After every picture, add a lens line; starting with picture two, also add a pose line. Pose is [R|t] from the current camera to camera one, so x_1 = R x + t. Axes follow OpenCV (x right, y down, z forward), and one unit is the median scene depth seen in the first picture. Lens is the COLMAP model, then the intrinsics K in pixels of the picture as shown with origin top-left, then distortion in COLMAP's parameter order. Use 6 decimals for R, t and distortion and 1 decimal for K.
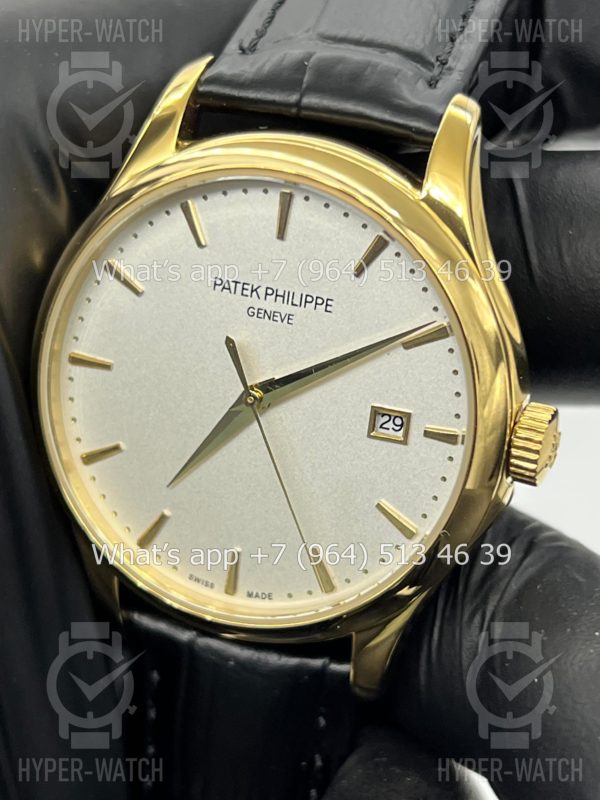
lens RADIAL K [[1700.6, 0, 301.6], [0, 1700.6, 407.4], [0, 0, 1]] dist [0.129964, 0.000000]
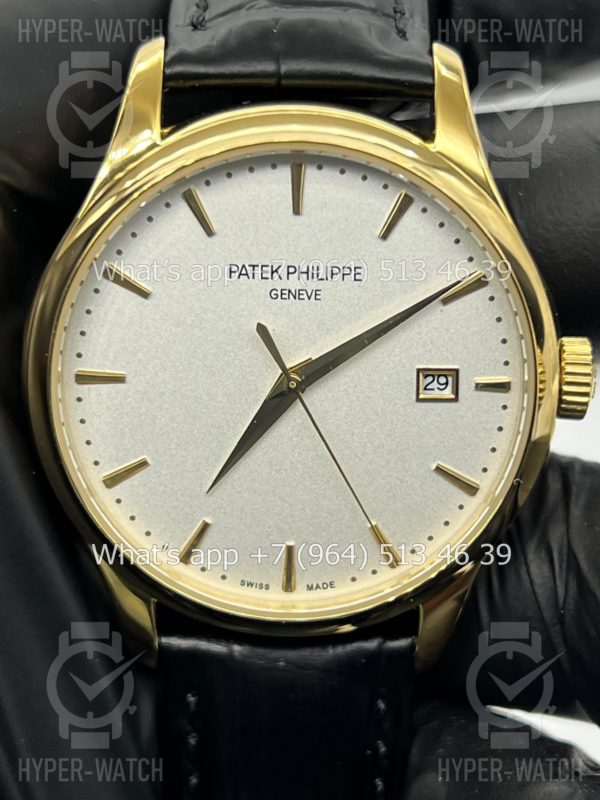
lens RADIAL K [[1700.6, 0, 300.9], [0, 1700.6, 400.0], [0, 0, 1]] dist [0.129964, 0.000000]
pose [[0.944398, -0.176539, 0.277391, -0.289602], [0.176954, 0.983933, 0.023747, -0.017836], [-0.277126, 0.026659, 0.960464, 0.081596]]
